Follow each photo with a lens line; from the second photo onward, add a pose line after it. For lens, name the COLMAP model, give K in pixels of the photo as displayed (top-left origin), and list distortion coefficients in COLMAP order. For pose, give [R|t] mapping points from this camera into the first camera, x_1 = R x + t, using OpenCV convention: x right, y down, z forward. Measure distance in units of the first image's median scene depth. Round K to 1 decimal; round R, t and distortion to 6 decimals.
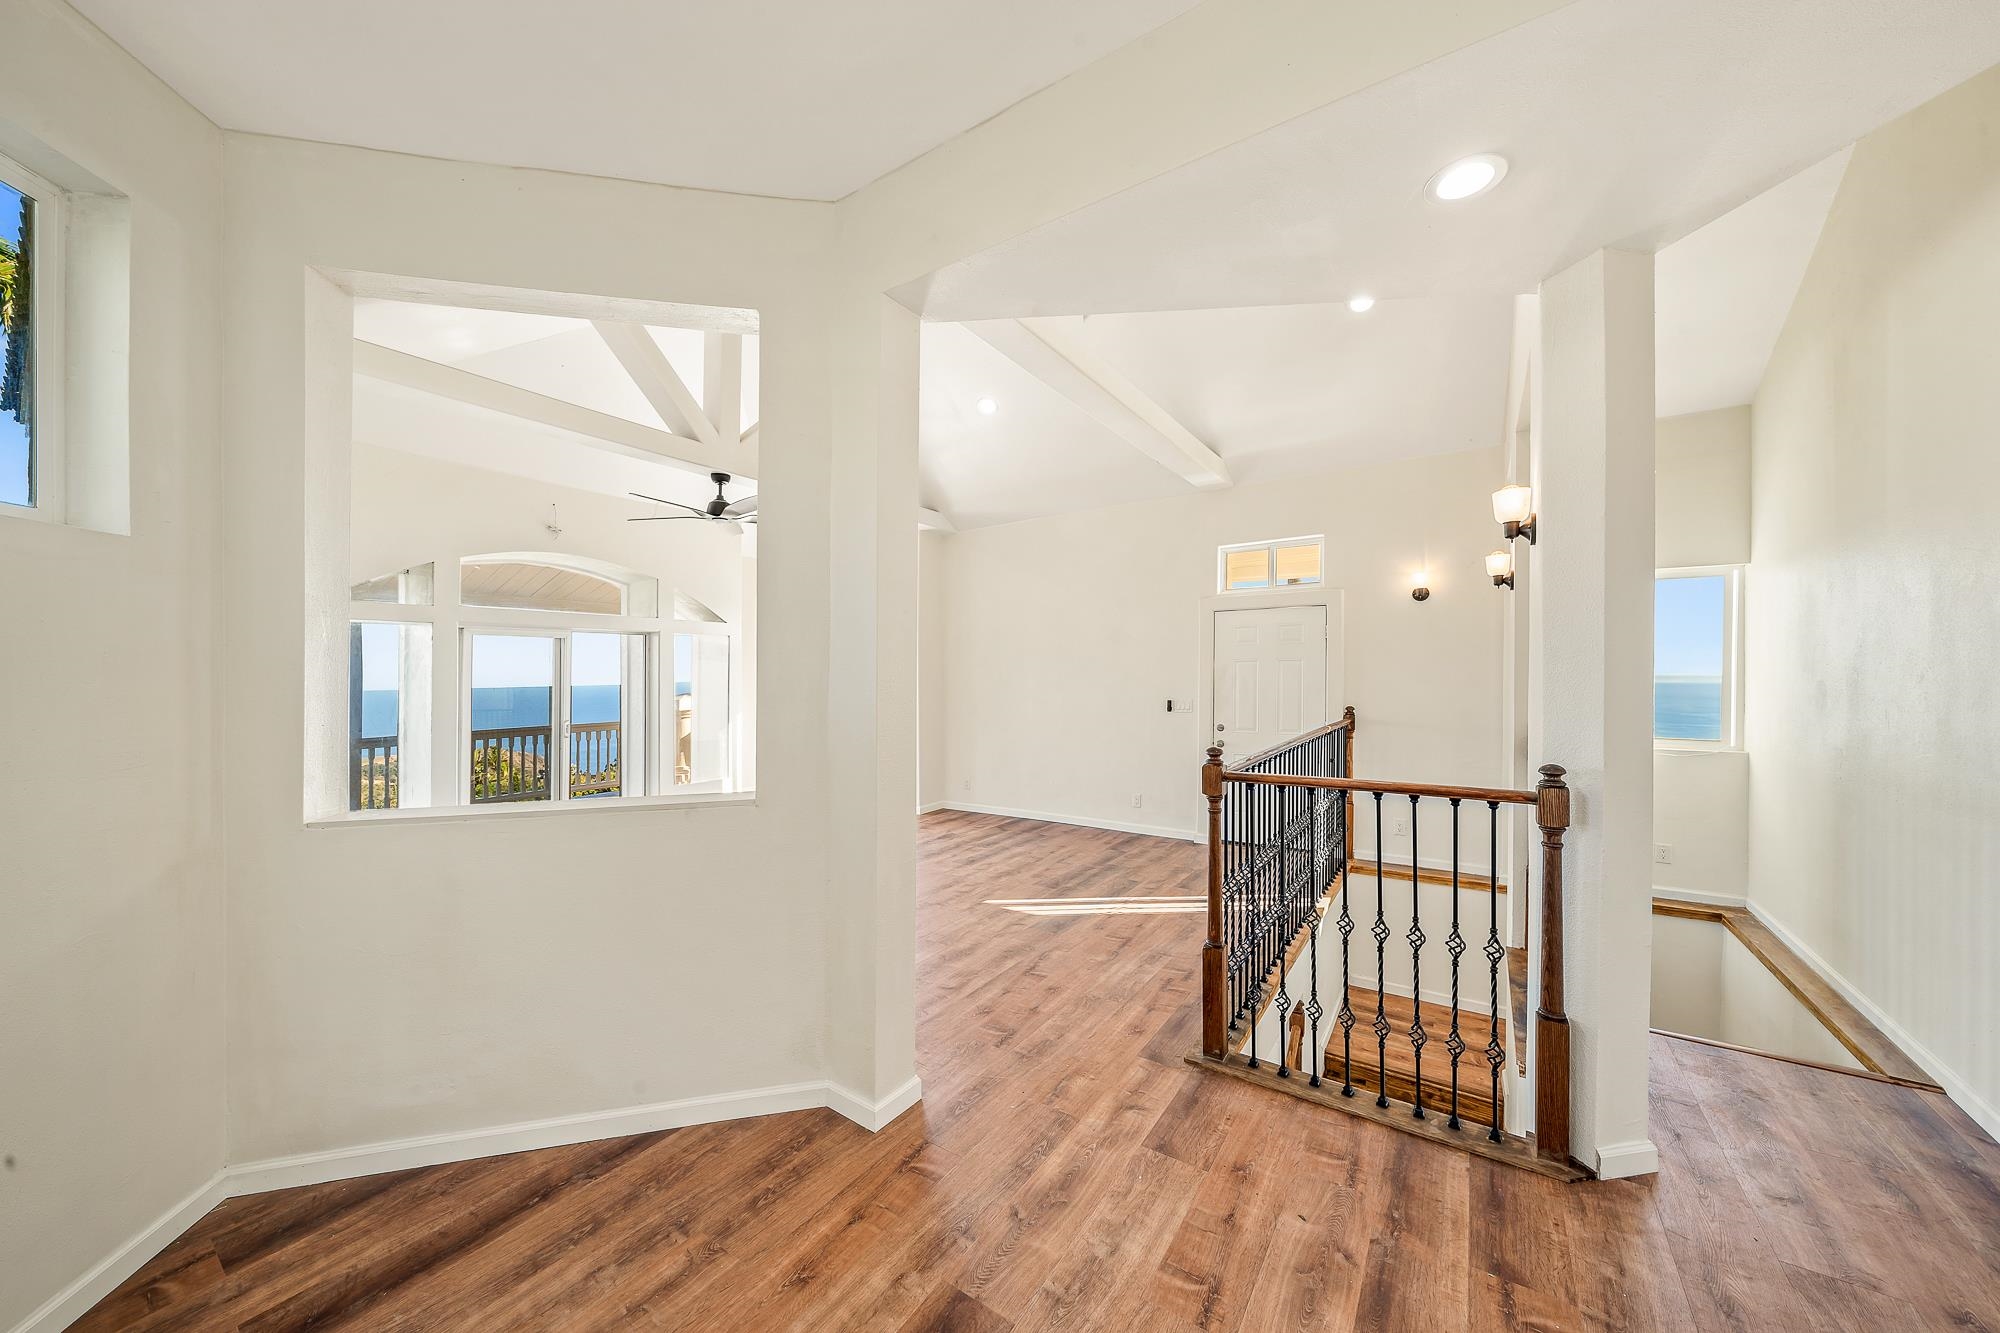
lens RADIAL K [[703.0, 0, 1019.2], [0, 703.0, 654.6], [0, 0, 1]] dist [-0.000548, 0.000054]
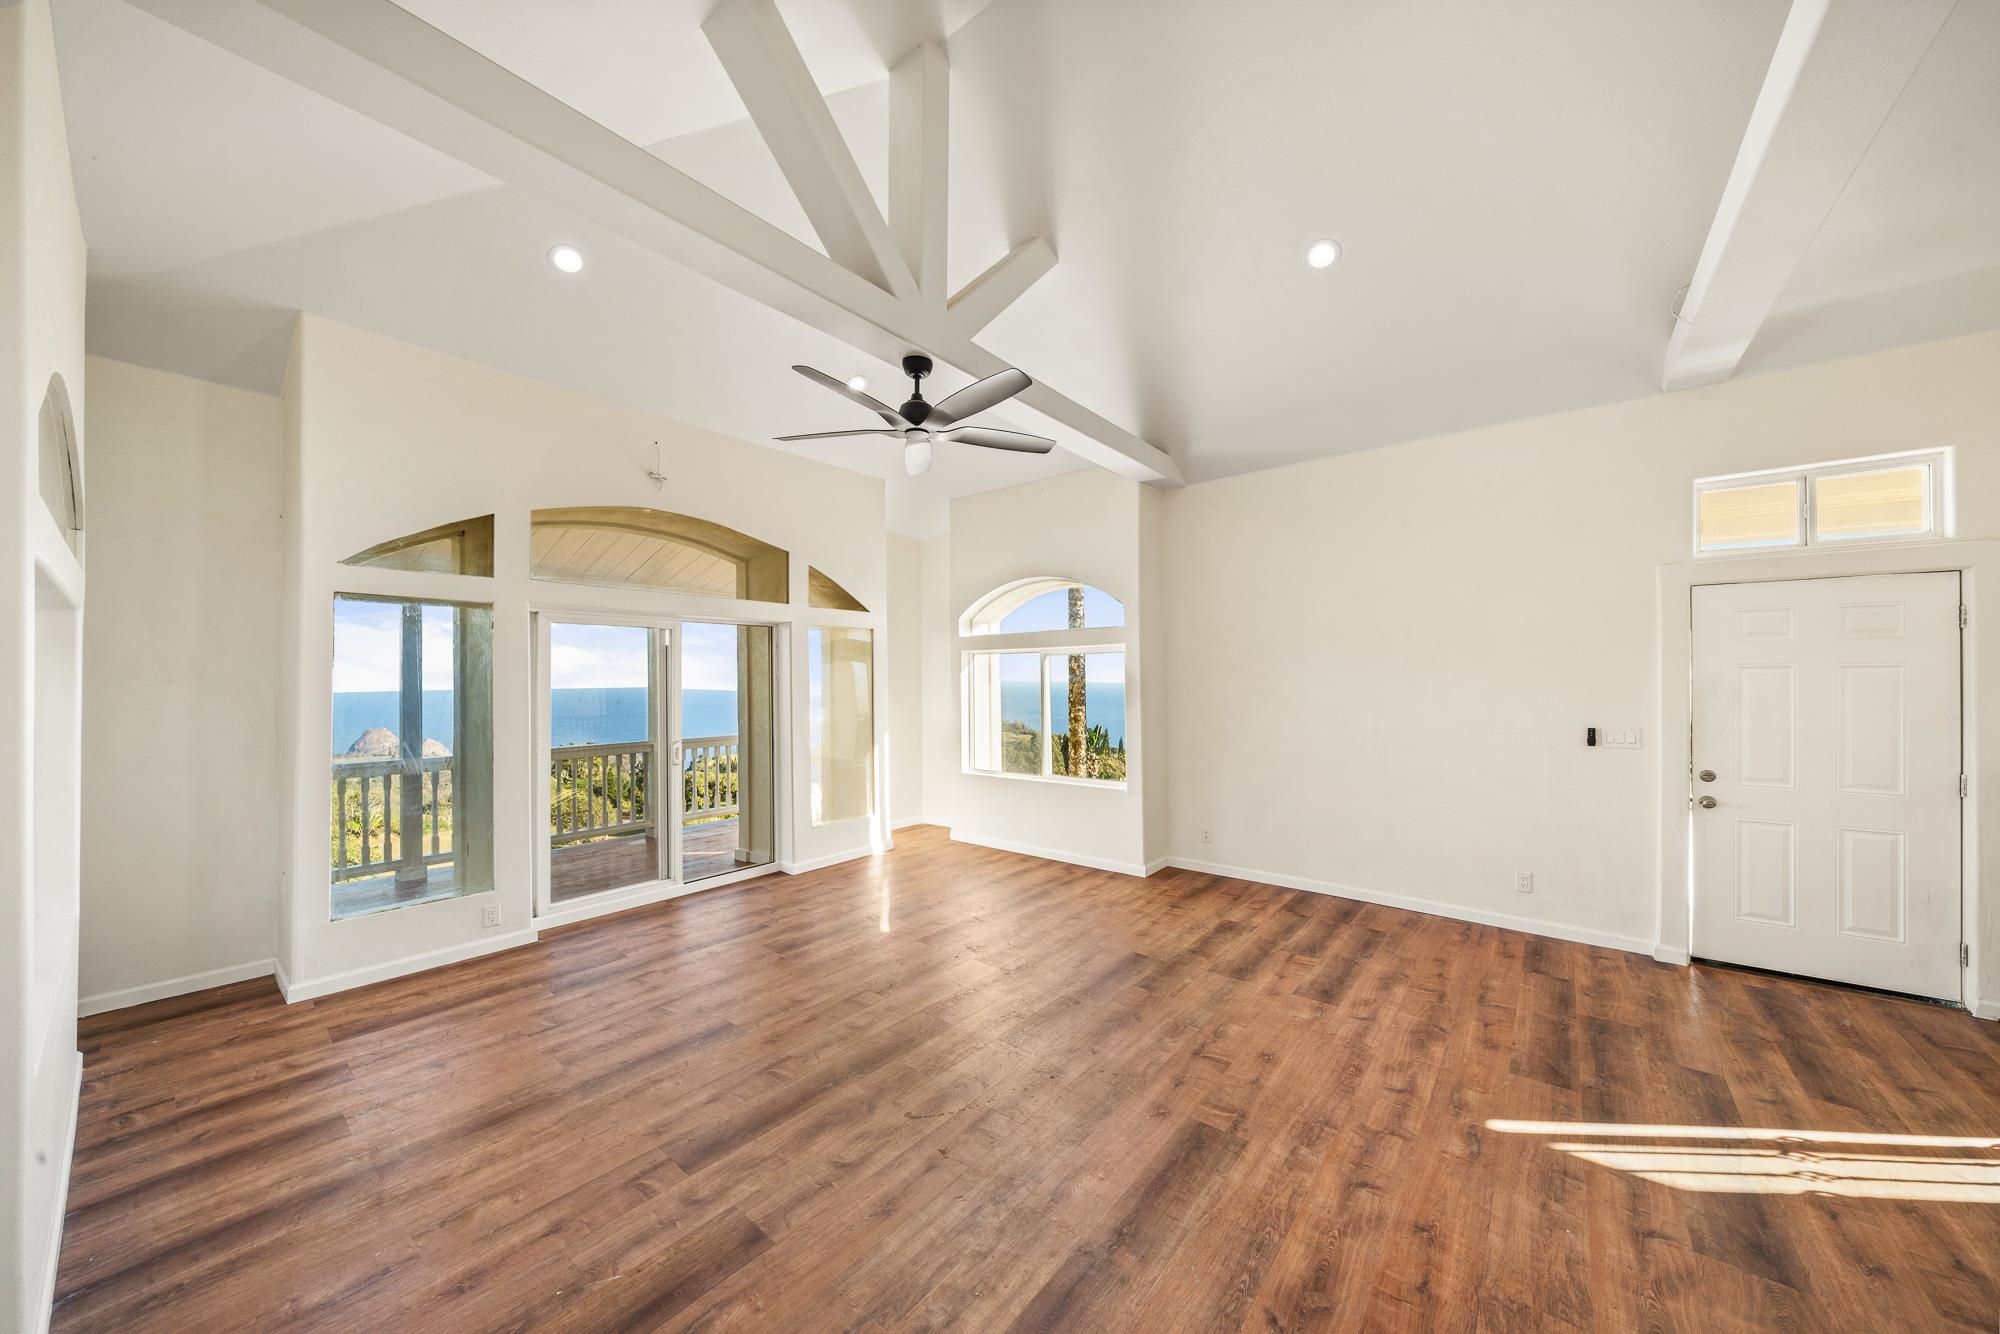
lens RADIAL K [[684.3, 0, 1020.1], [0, 684.3, 681.1], [0, 0, 1]] dist [-0.004357, -0.000022]
pose [[0.996729, 0.008404, -0.080377, -0.316950], [-0.005996, 0.999527, 0.030164, 0.009425], [0.080593, -0.029583, 0.996308, 0.444468]]
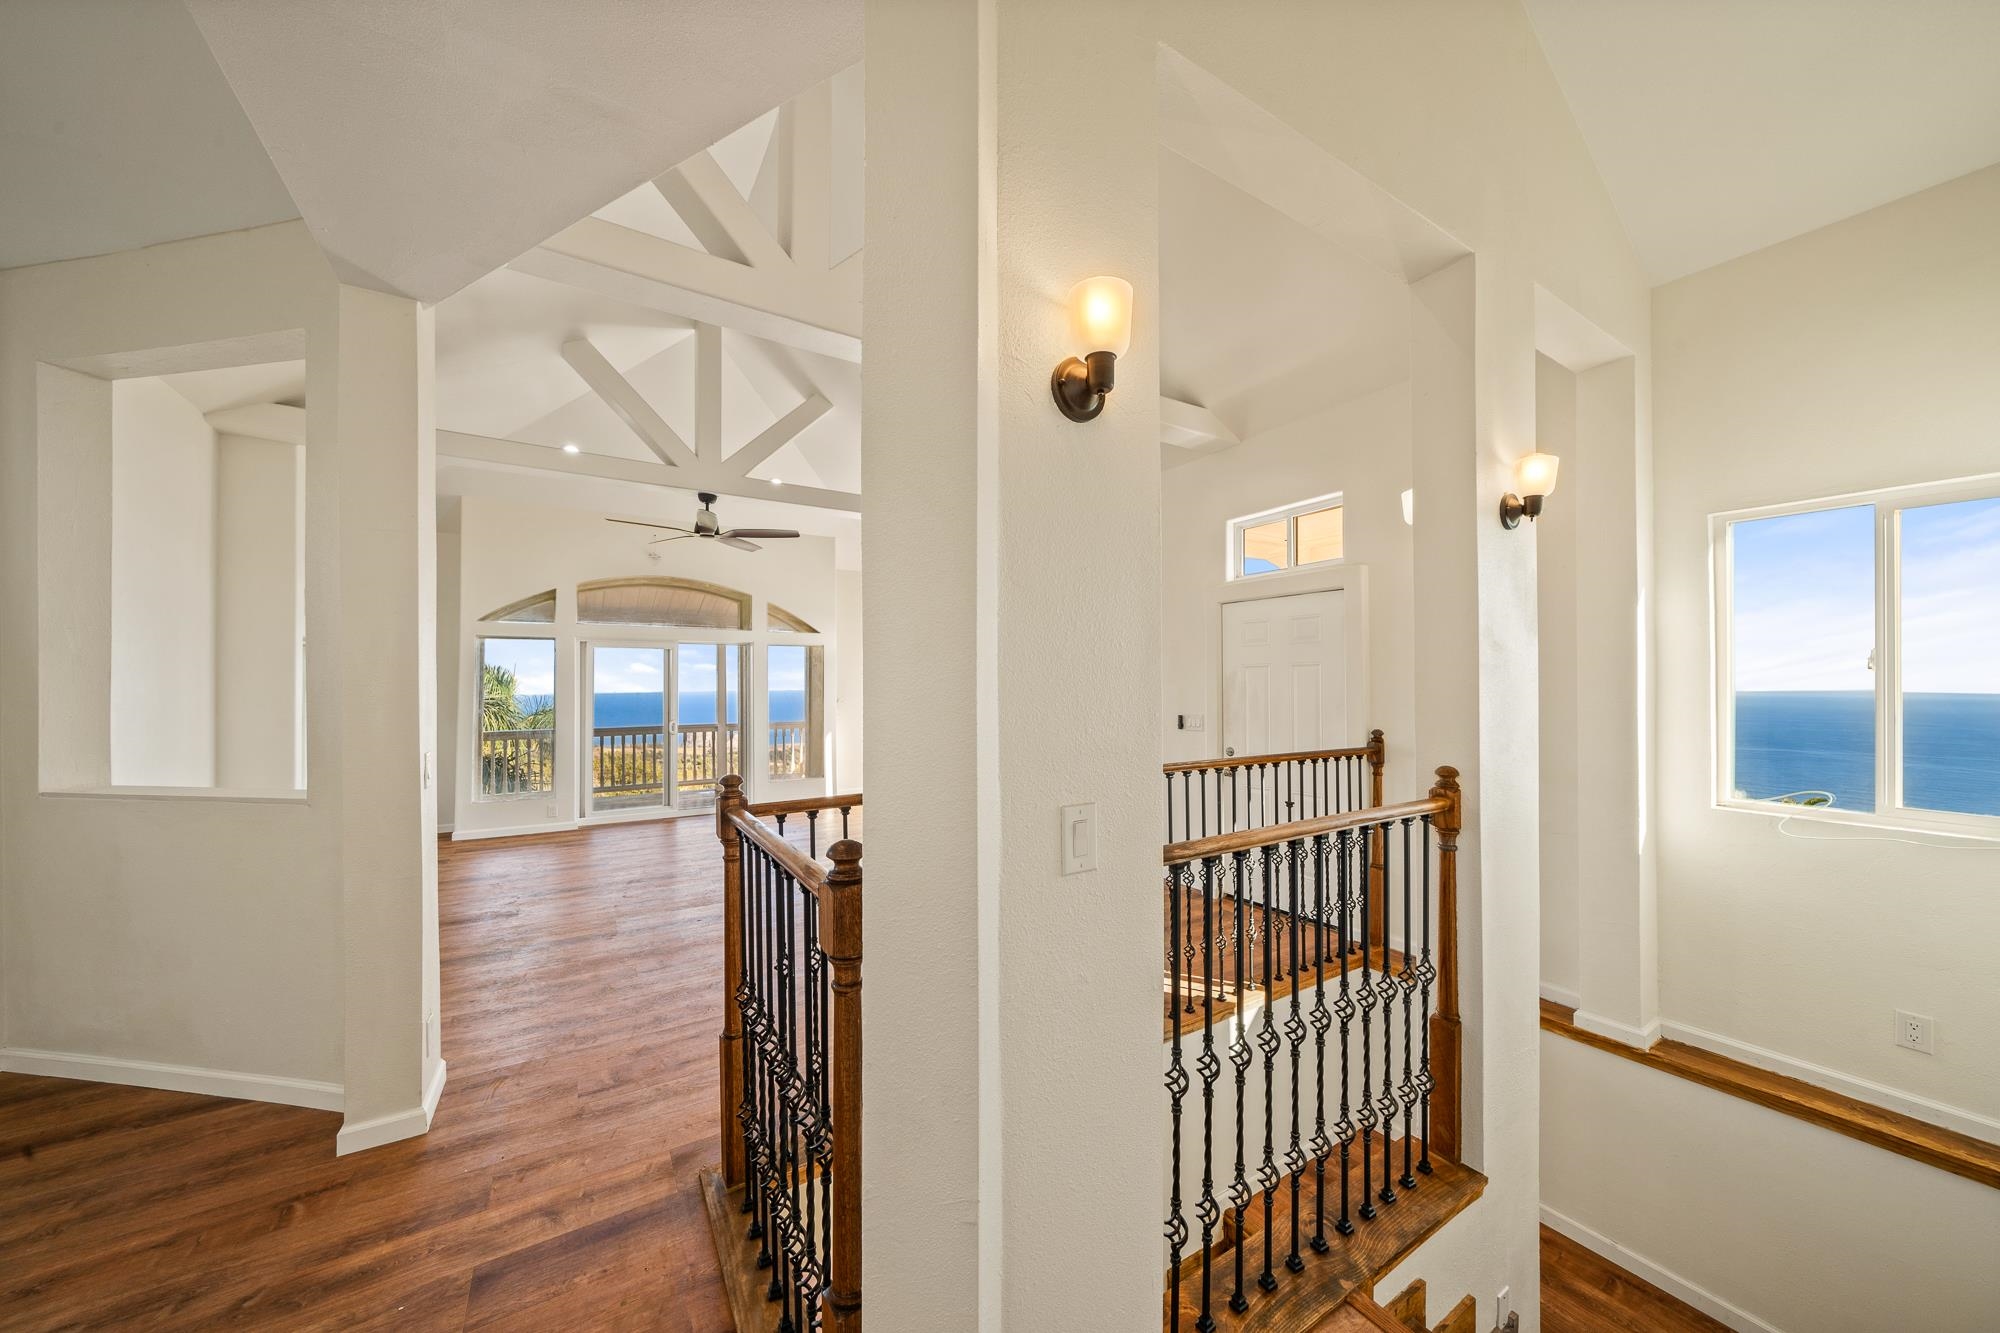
lens RADIAL K [[697.0, 0, 1034.0], [0, 697.0, 690.9], [0, 0, 1]] dist [-0.007784, 0.000155]
pose [[0.921797, 0.008727, -0.387574, 0.469585], [0.004487, 0.999439, 0.033175, 0.011769], [0.387646, -0.032320, 0.921241, 0.244624]]
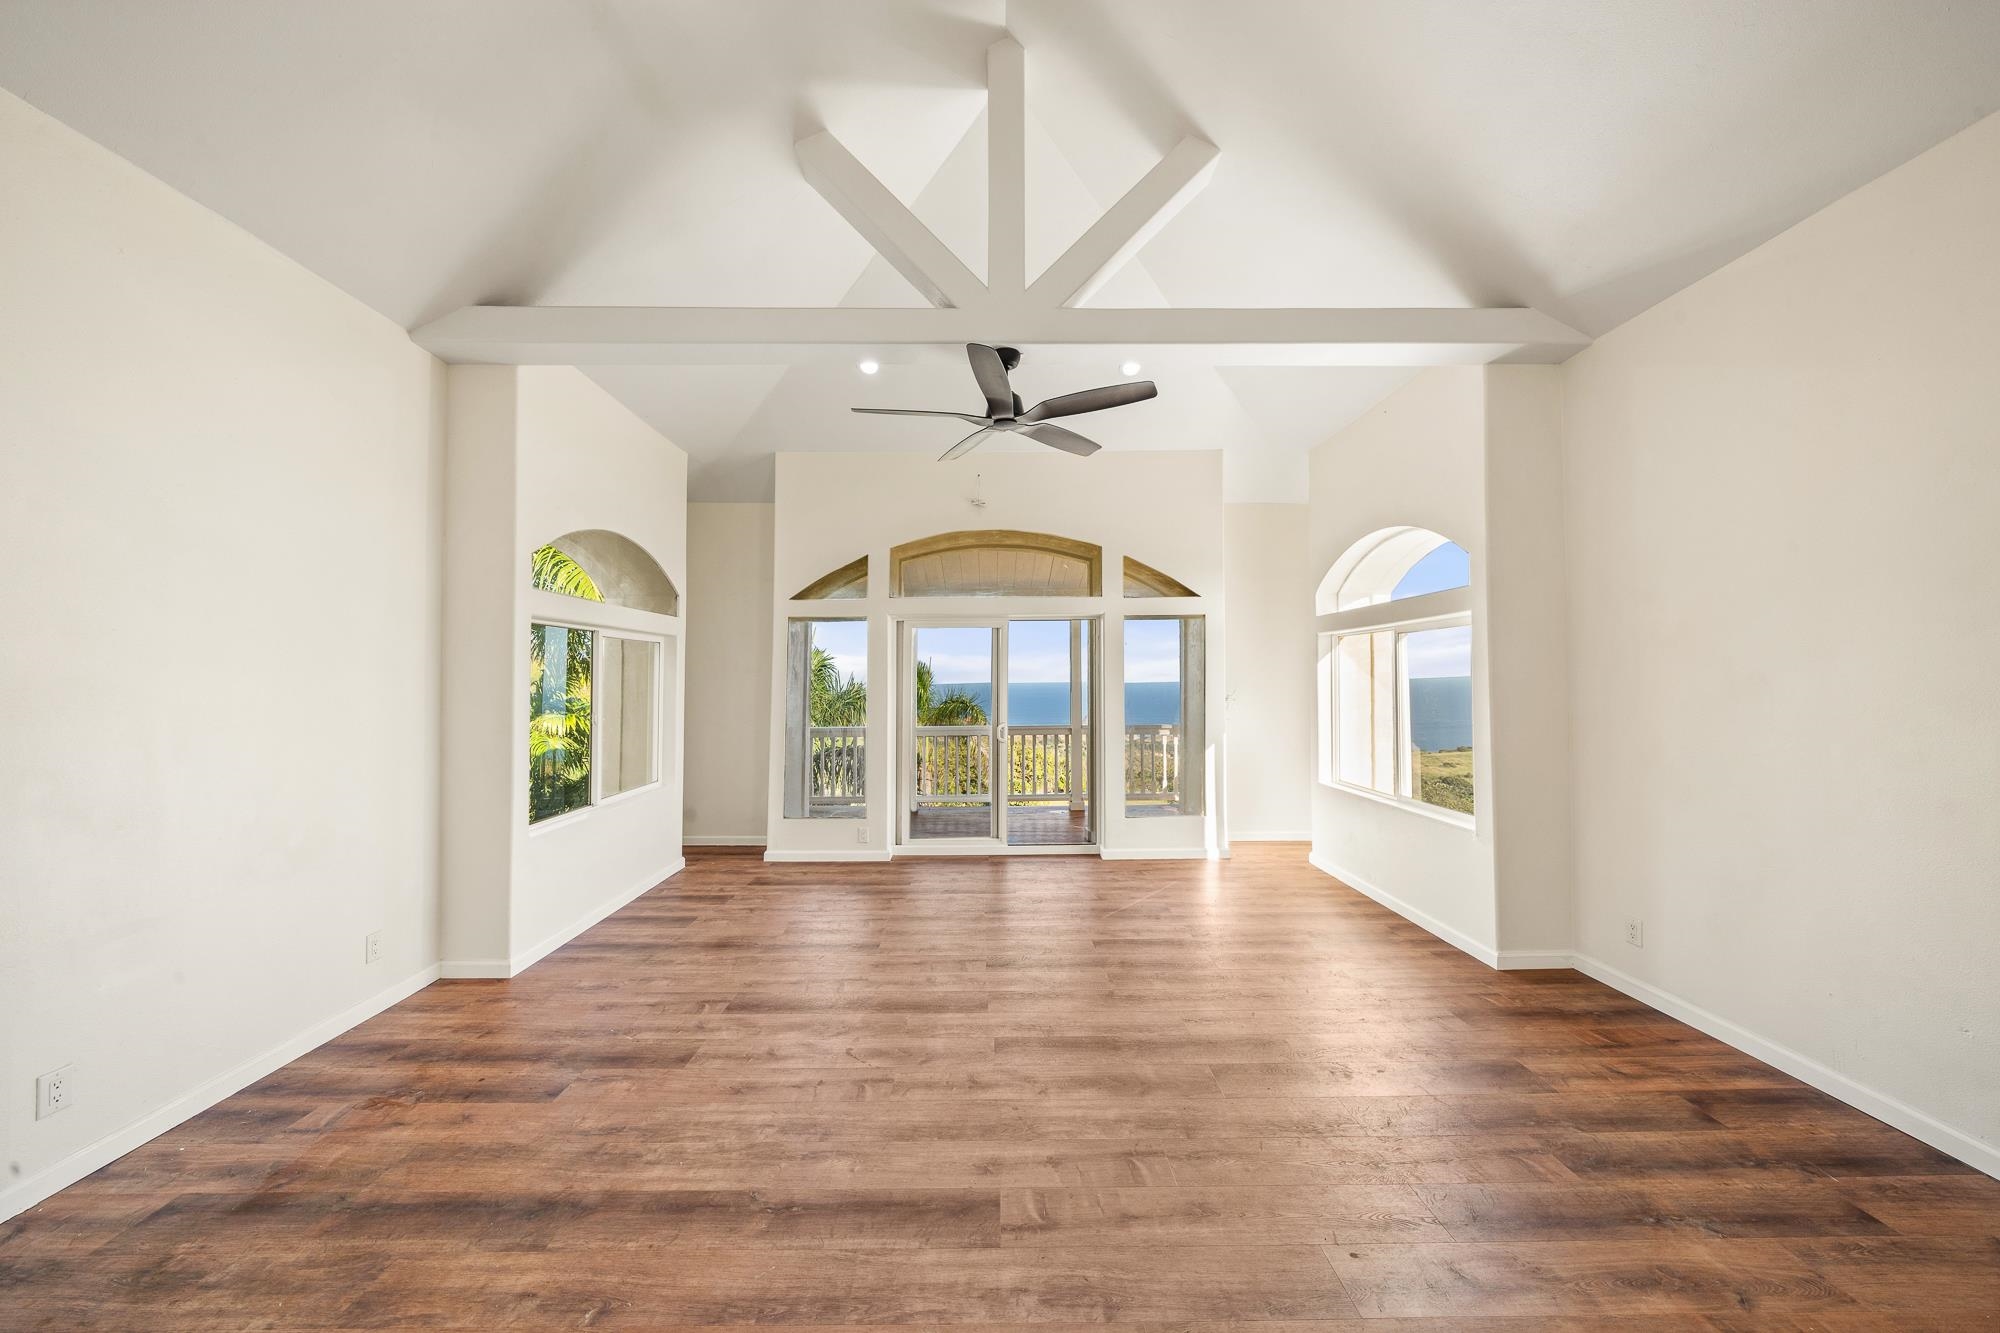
lens RADIAL K [[714.6, 0, 991.5], [0, 714.6, 665.6], [0, 0, 1]] dist [-0.004037, 0.000076]
pose [[0.552304, -0.009571, -0.833588, 0.100345], [0.023162, 0.999724, 0.003868, 0.026344], [0.833321, -0.021444, 0.552374, 0.694919]]
